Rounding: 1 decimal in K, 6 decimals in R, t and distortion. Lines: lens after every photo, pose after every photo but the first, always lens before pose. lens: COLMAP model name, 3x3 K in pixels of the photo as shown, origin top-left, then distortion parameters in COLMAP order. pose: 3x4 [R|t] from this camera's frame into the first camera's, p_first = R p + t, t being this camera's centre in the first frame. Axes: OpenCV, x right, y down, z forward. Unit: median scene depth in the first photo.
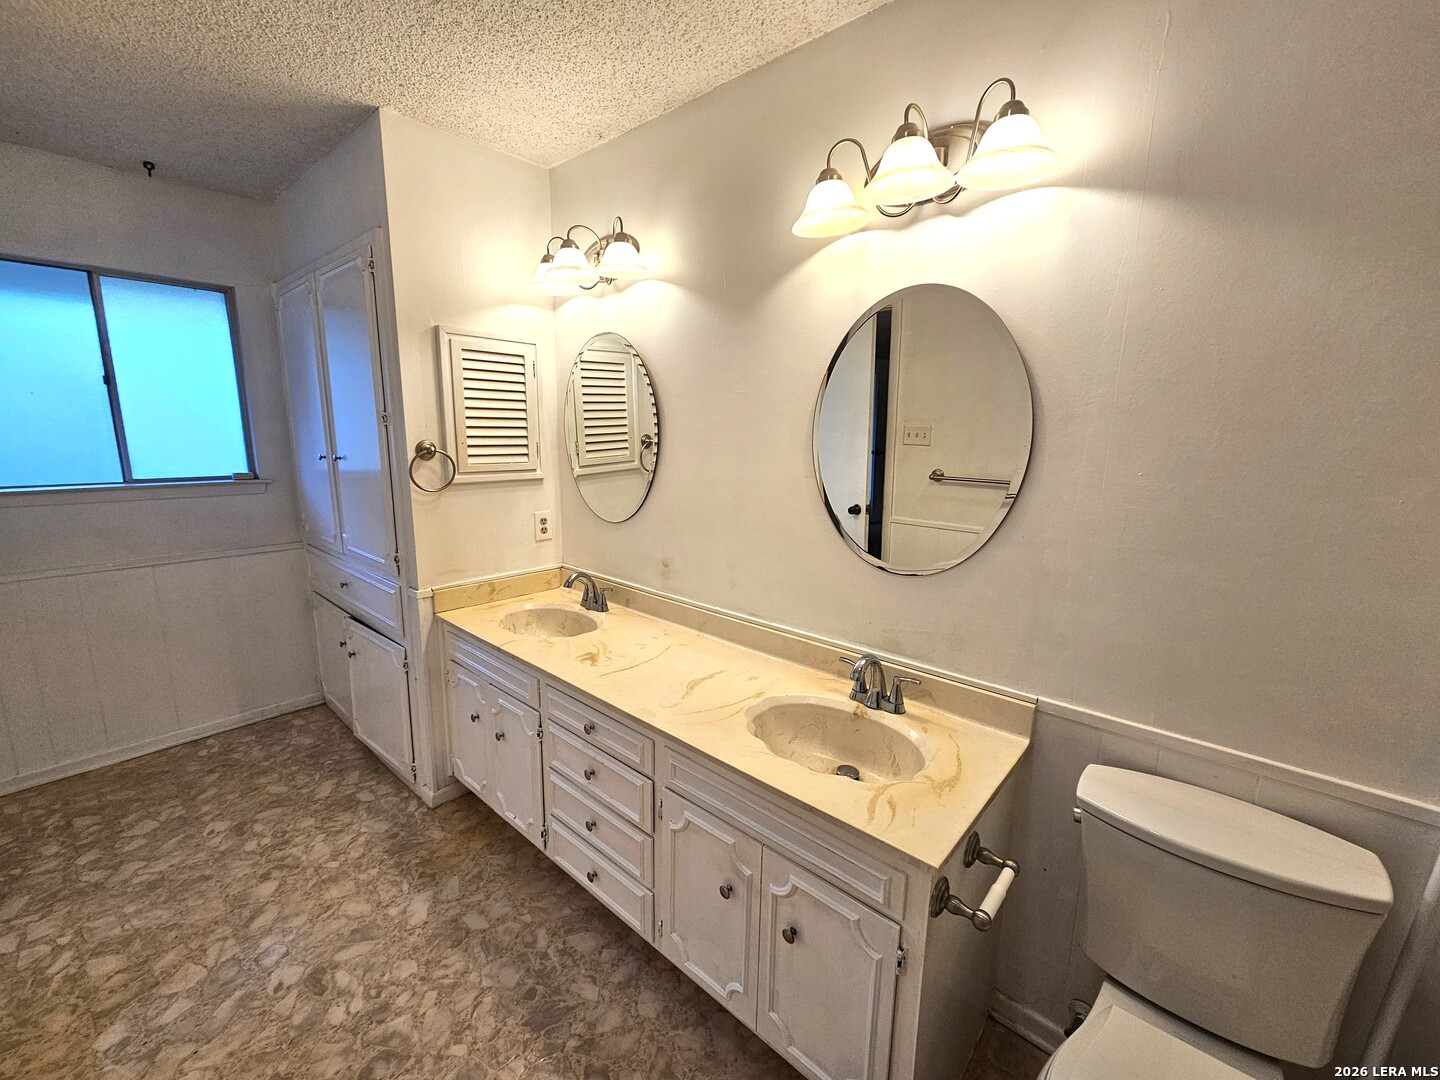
lens RADIAL K [[591.3, 0, 724.4], [0, 591.3, 539.4], [0, 0, 1]] dist [0.000976, 0.000604]
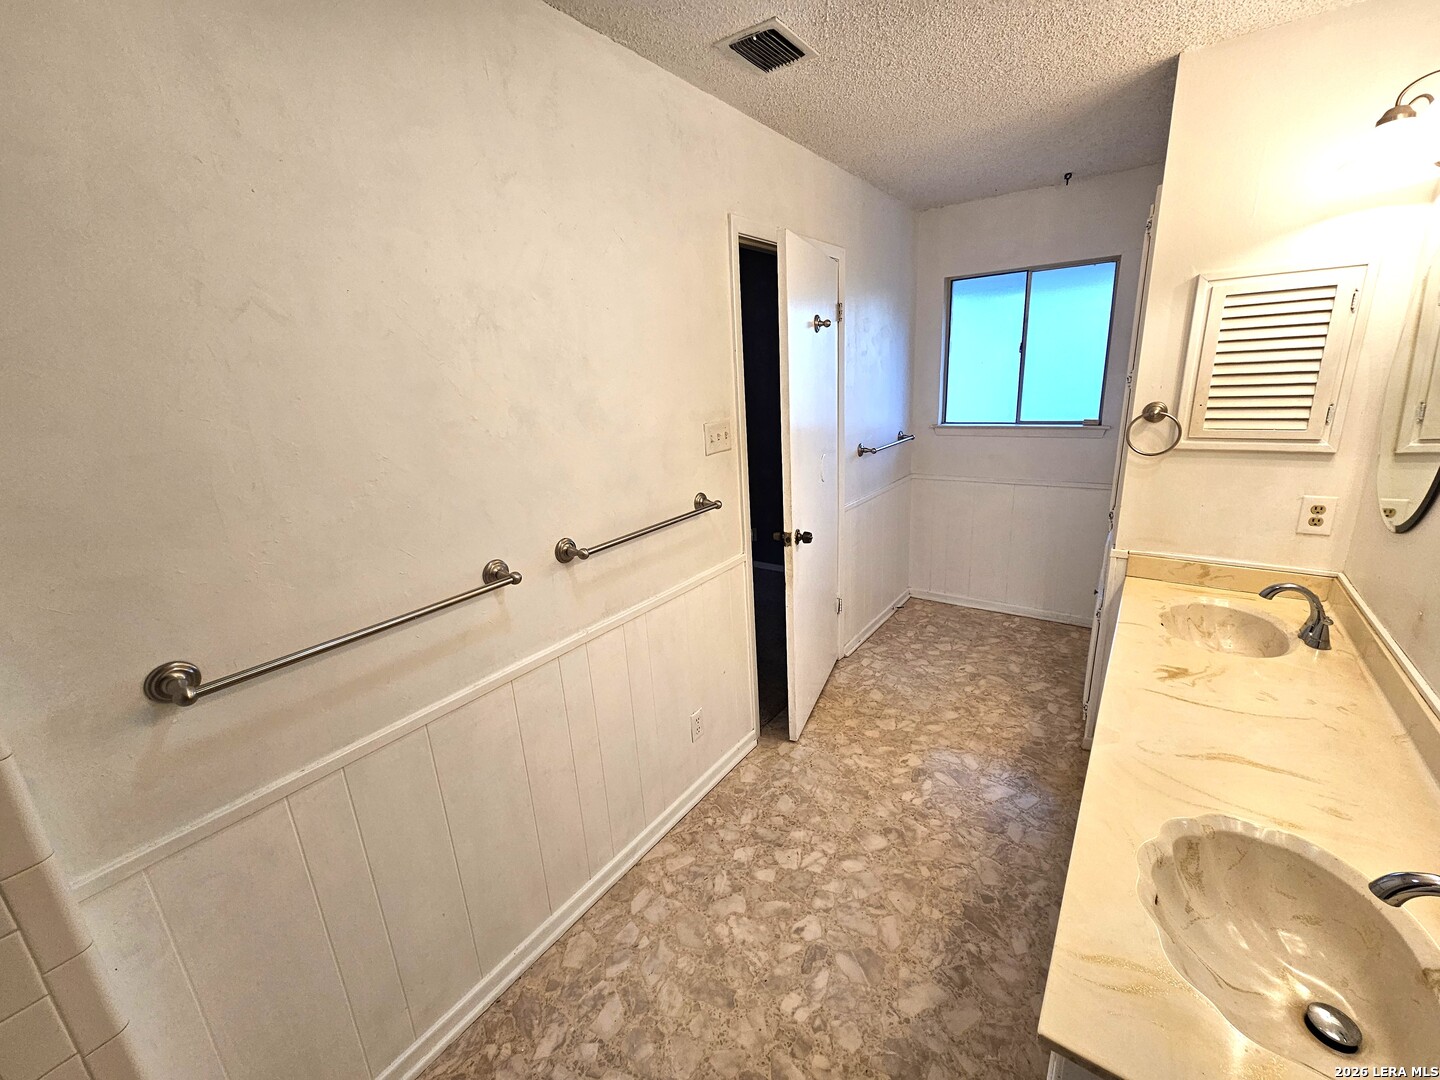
lens RADIAL K [[591.3, 0, 724.4], [0, 591.3, 539.4], [0, 0, 1]] dist [0.000976, 0.000604]
pose [[0.097261, 0.251443, -0.962973, 0.431806], [-0.131185, 0.962357, 0.238032, -0.091447], [0.986575, 0.103177, 0.126585, 0.207783]]
